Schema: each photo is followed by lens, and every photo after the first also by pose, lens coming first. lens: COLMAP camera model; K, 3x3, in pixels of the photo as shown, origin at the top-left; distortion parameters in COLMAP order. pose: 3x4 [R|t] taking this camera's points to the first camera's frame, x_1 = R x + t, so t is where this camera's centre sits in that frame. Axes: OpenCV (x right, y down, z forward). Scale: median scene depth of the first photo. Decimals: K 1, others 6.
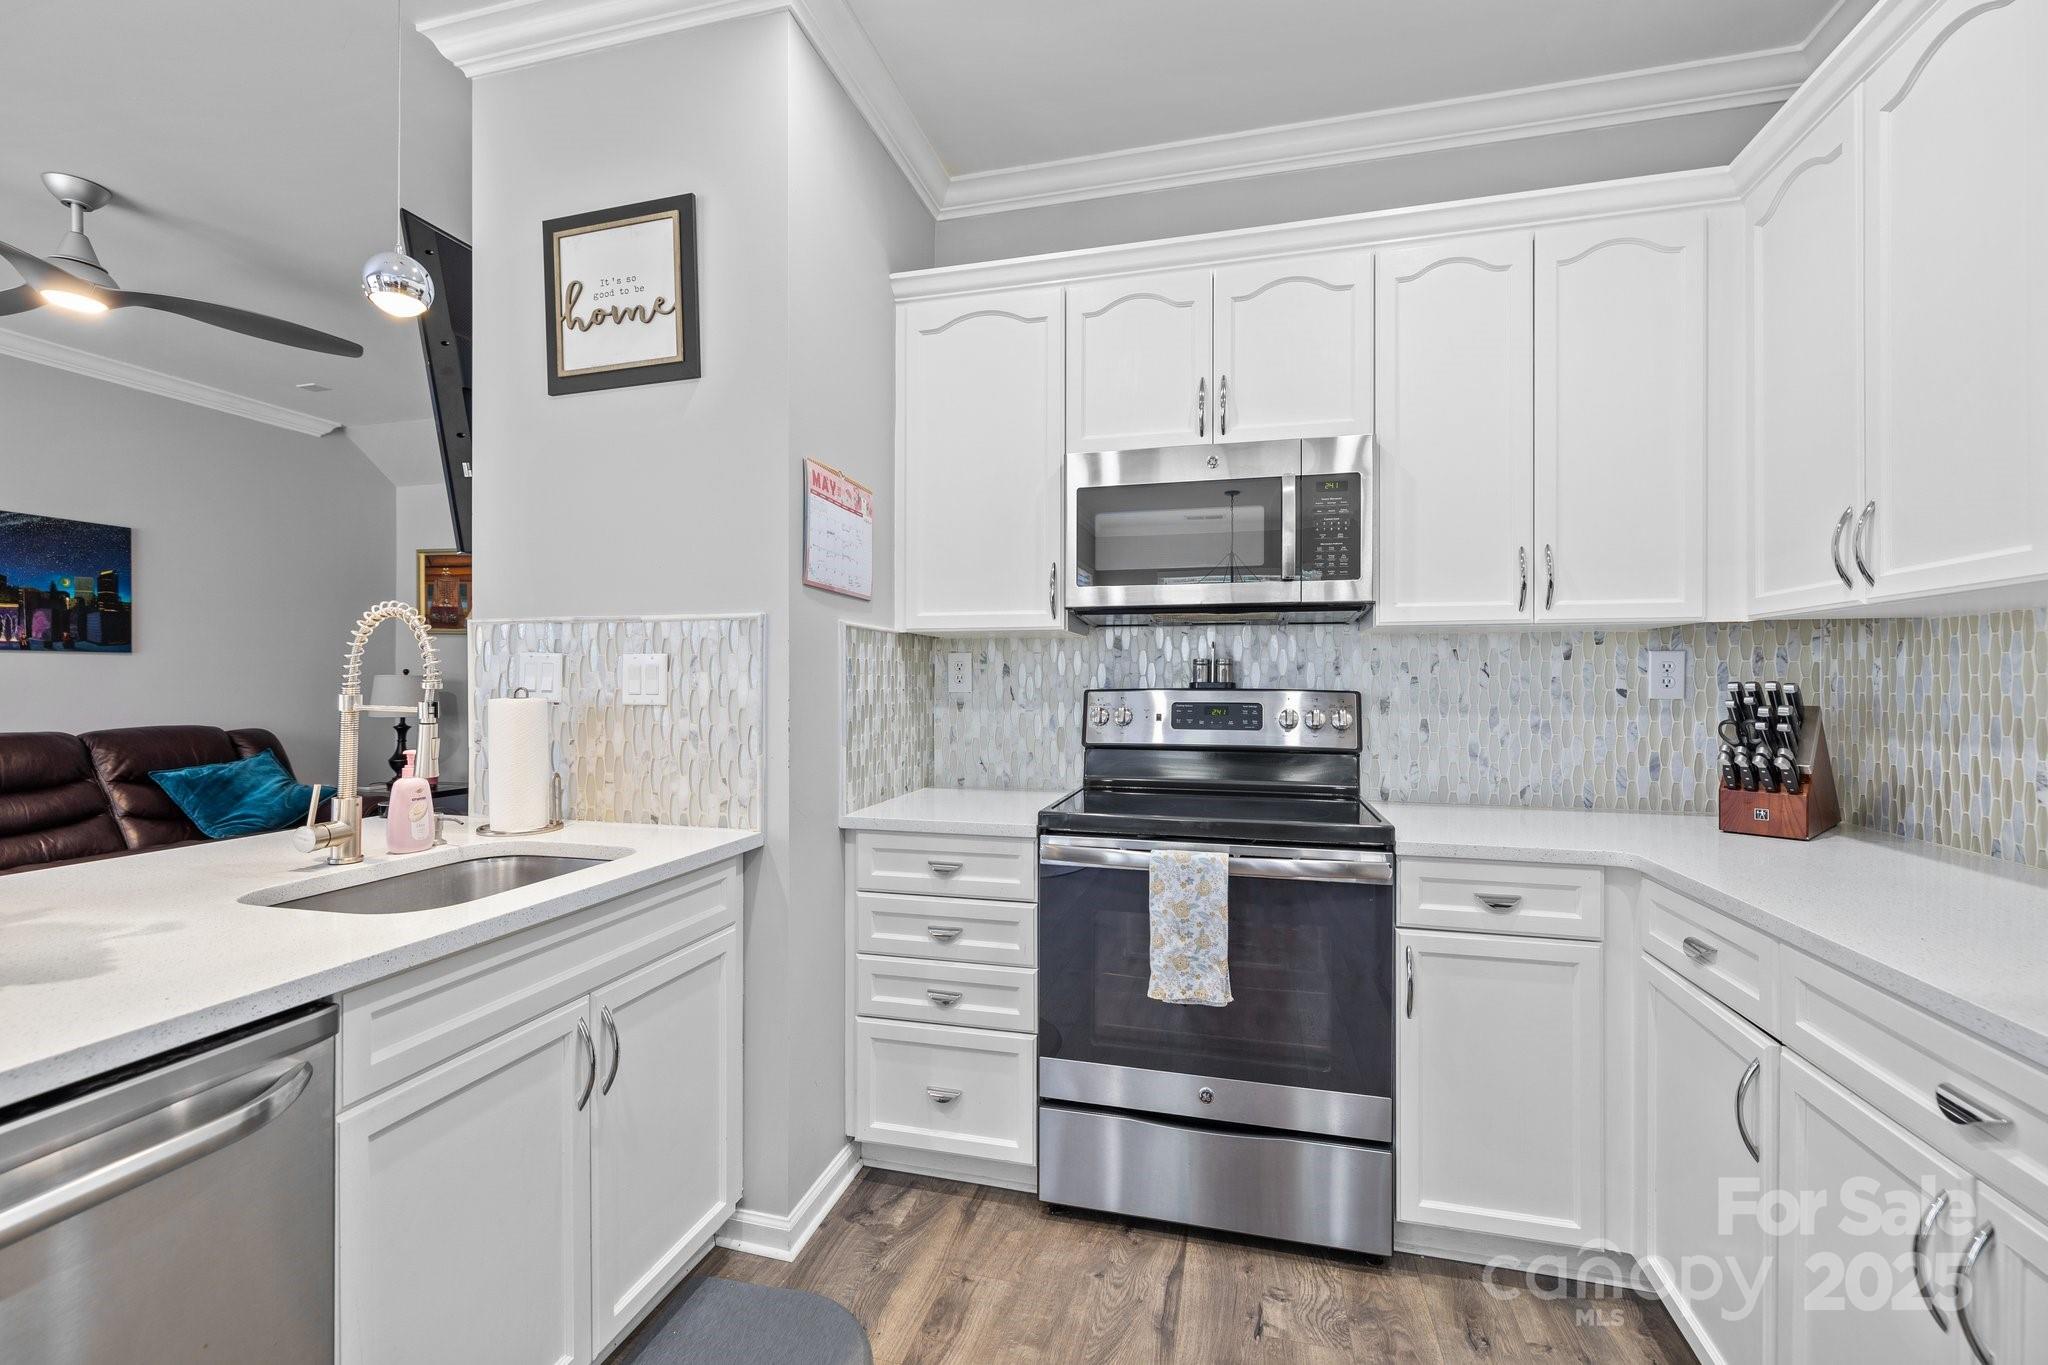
lens RADIAL K [[870.9, 0, 1014.5], [0, 870.9, 680.2], [0, 0, 1]] dist [-0.001048, -0.000271]
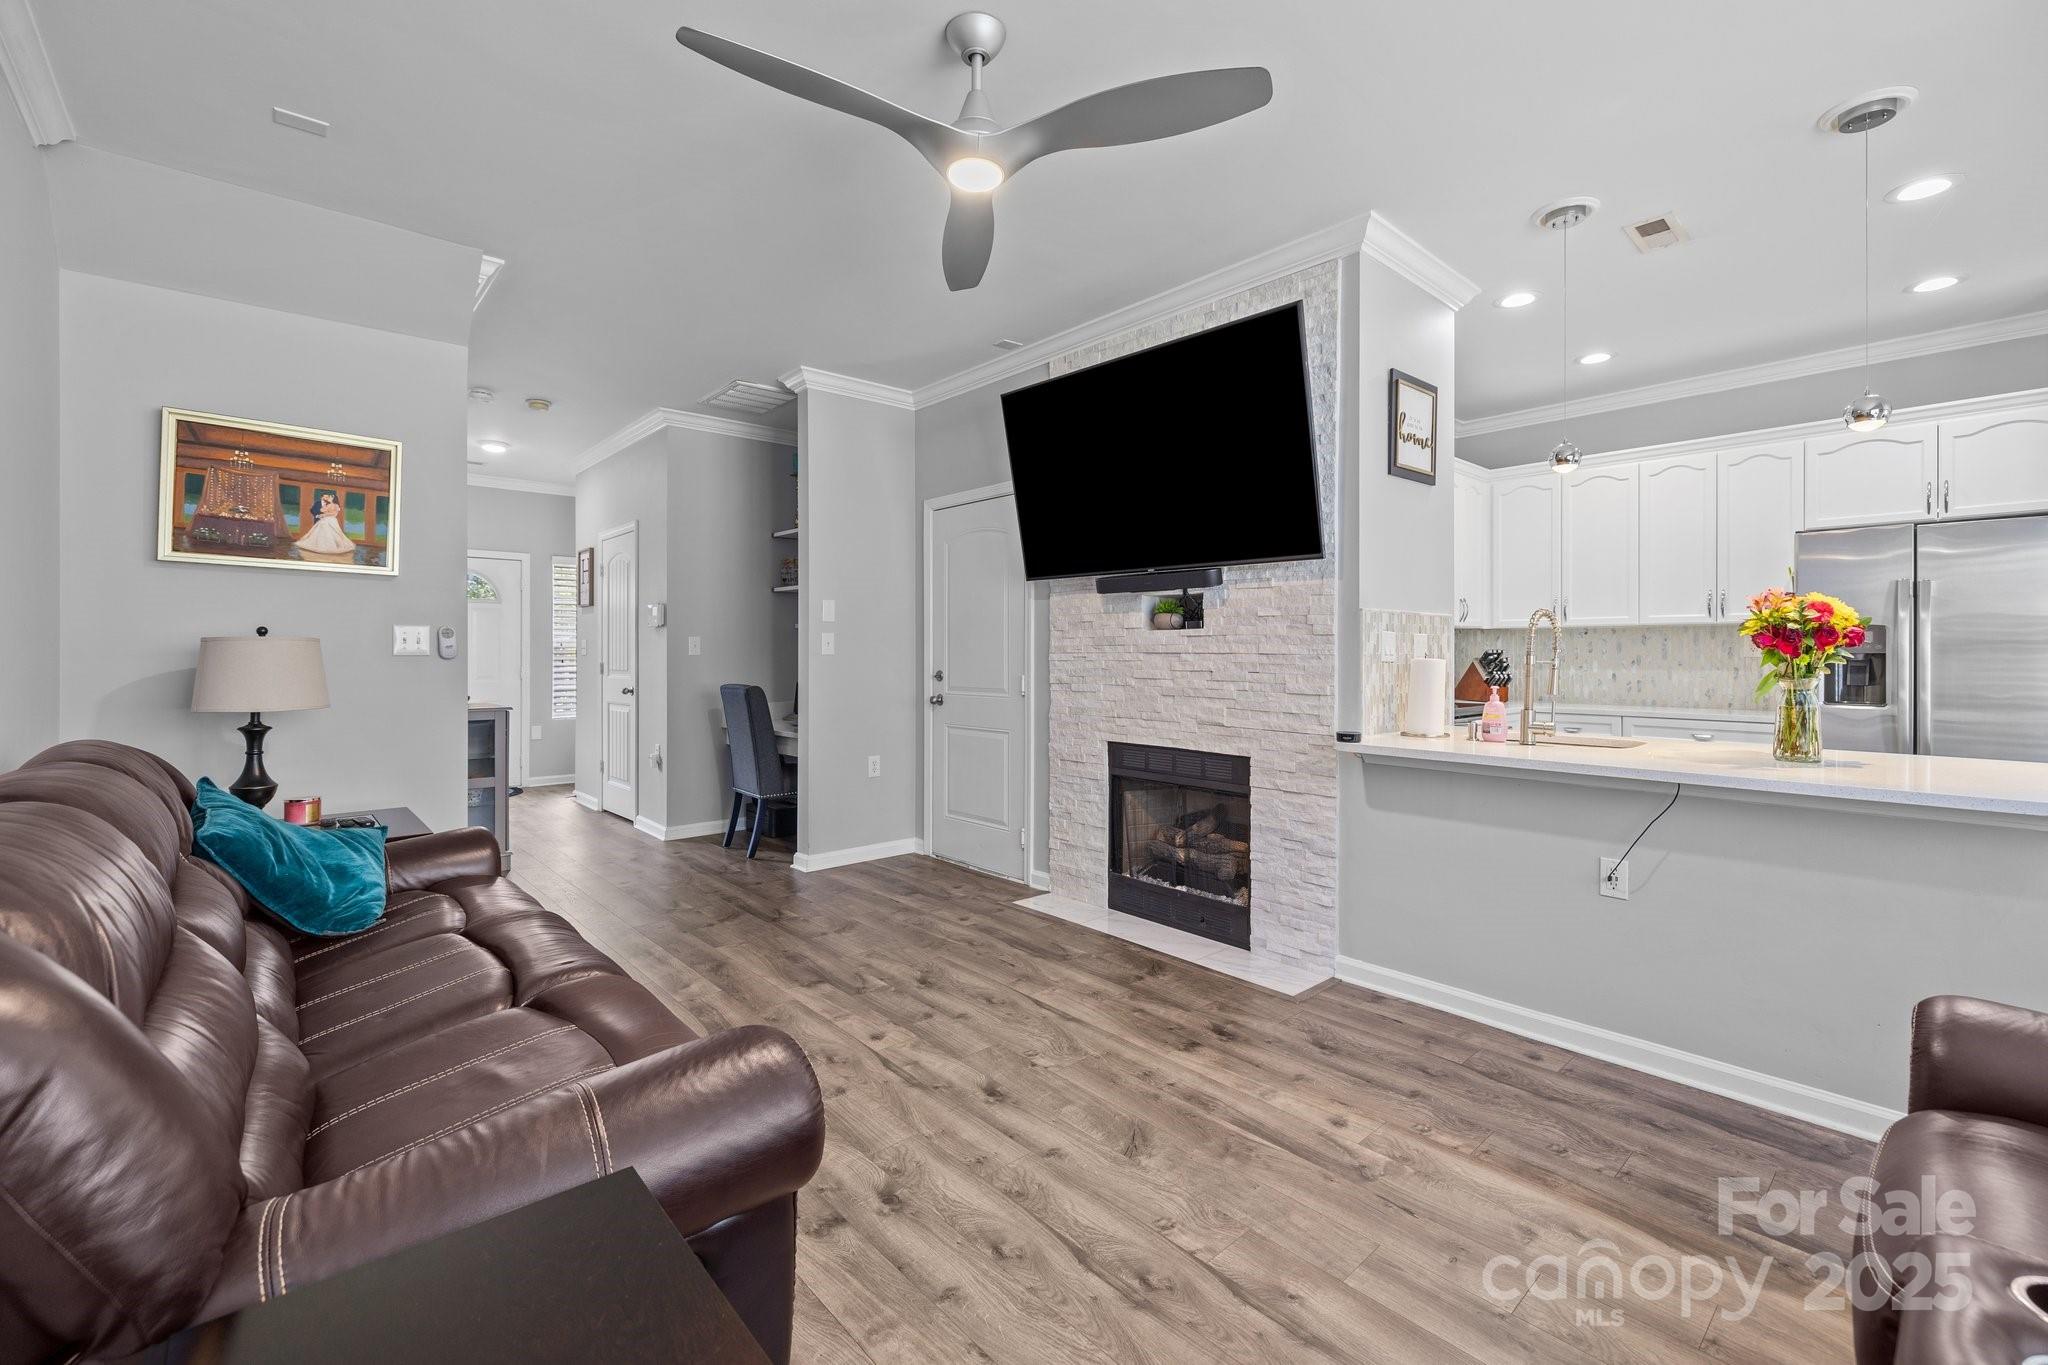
lens RADIAL K [[864.3, 0, 1019.2], [0, 864.3, 651.4], [0, 0, 1]] dist [-0.000282, -0.000087]
pose [[0.548126, 0.000167, 0.836396, -2.206331], [-0.001176, 0.999999, 0.000571, 0.006093], [-0.836395, -0.001296, 0.548126, 0.670061]]
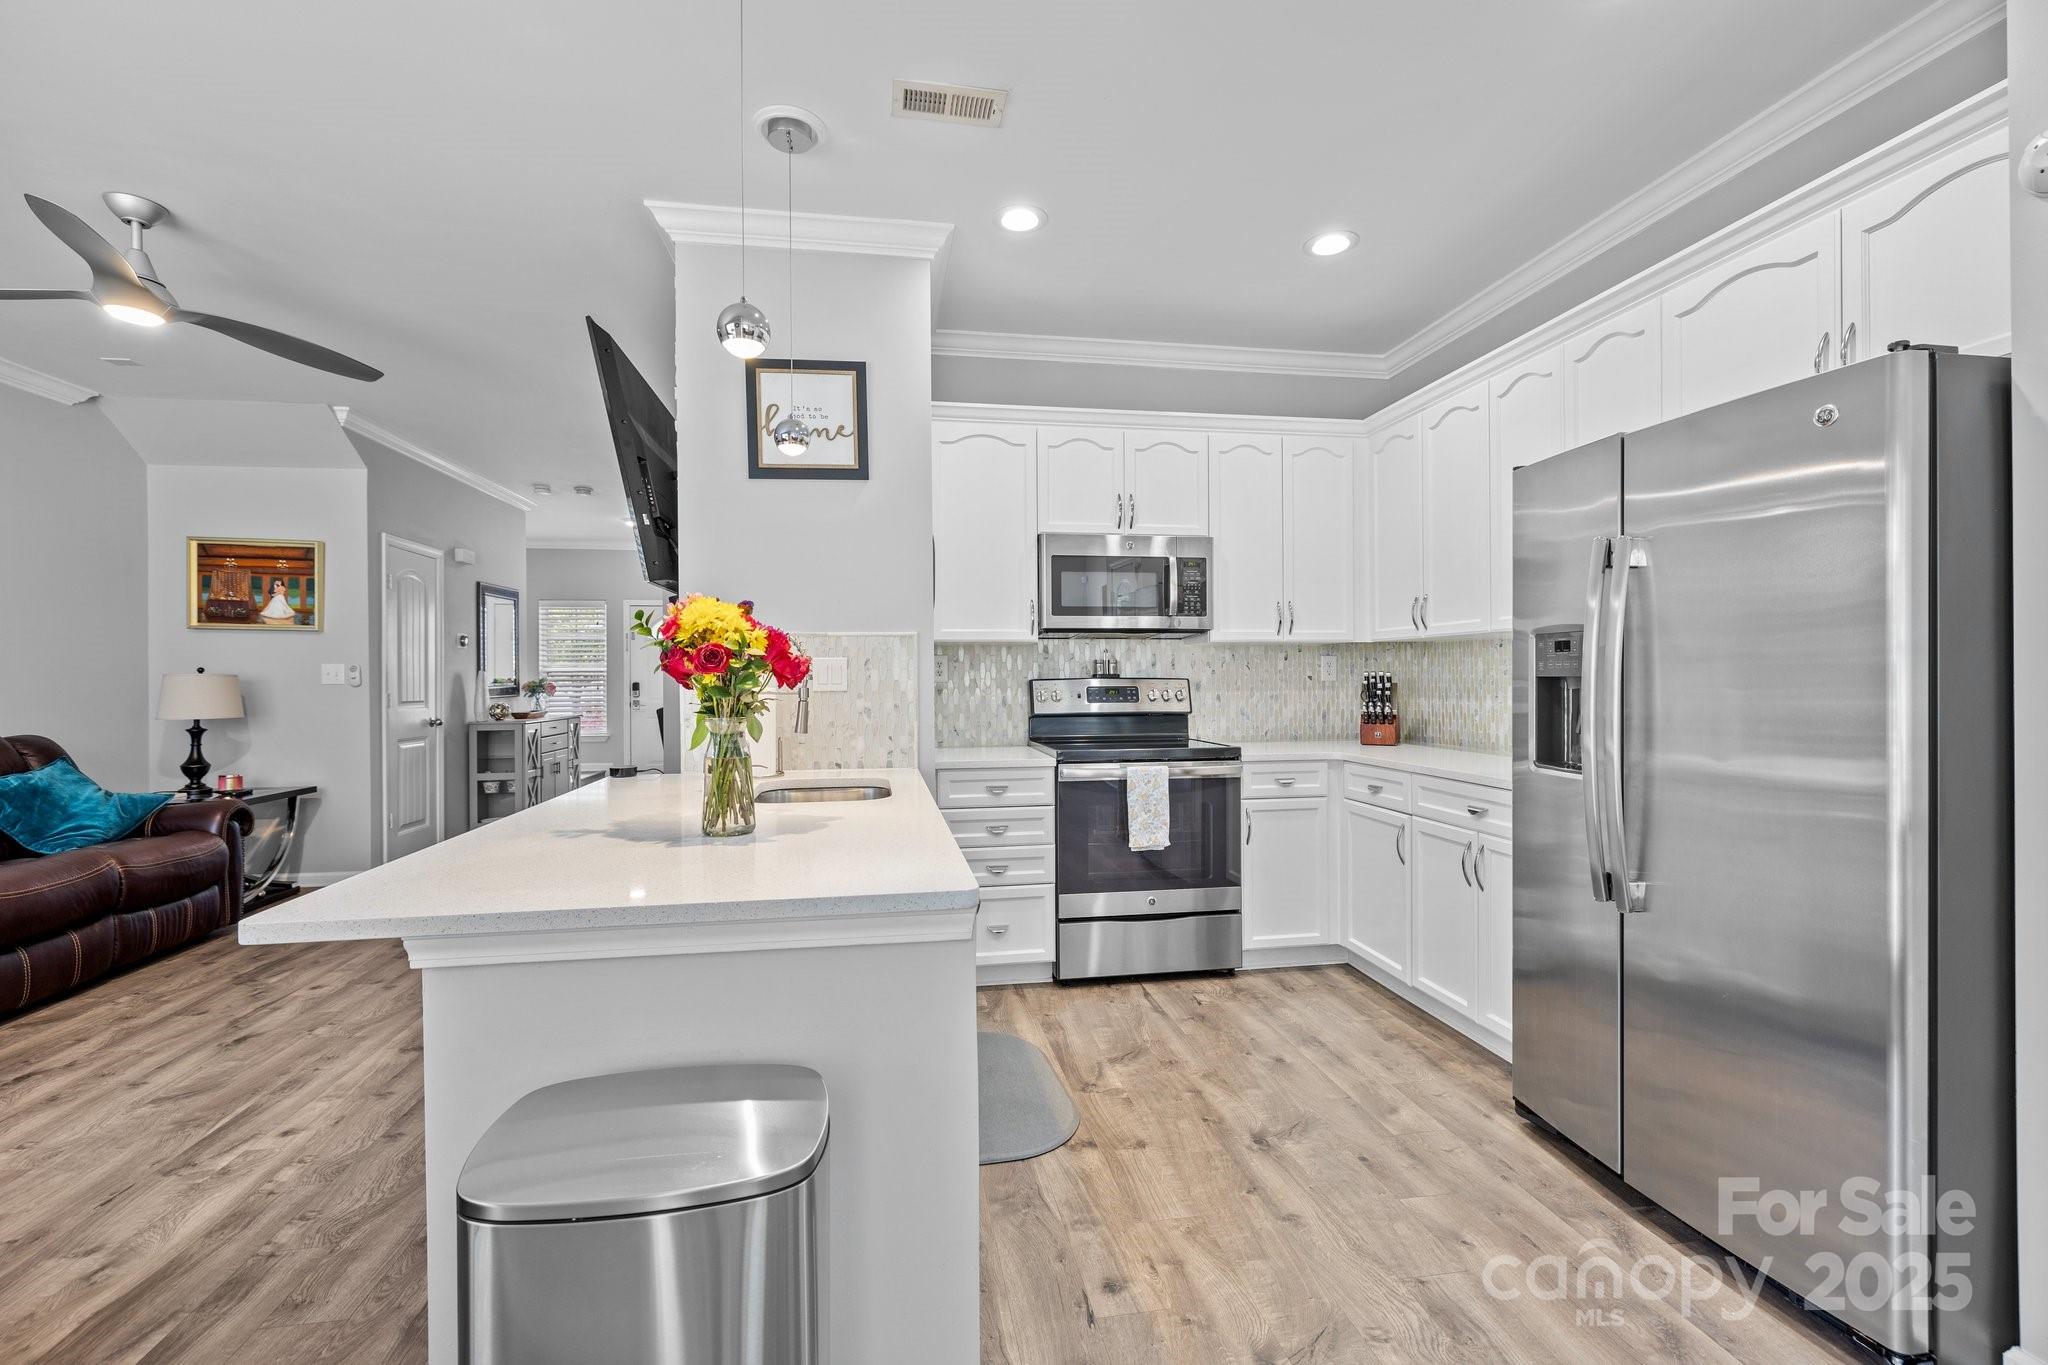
lens RADIAL K [[864.5, 0, 1015.9], [0, 864.5, 676.0], [0, 0, 1]] dist [-0.000906, -0.000528]
pose [[0.911316, -0.007679, 0.411636, -0.701586], [0.007313, 0.999970, 0.002463, 0.000957], [-0.411643, 0.000766, 0.911345, -0.476916]]
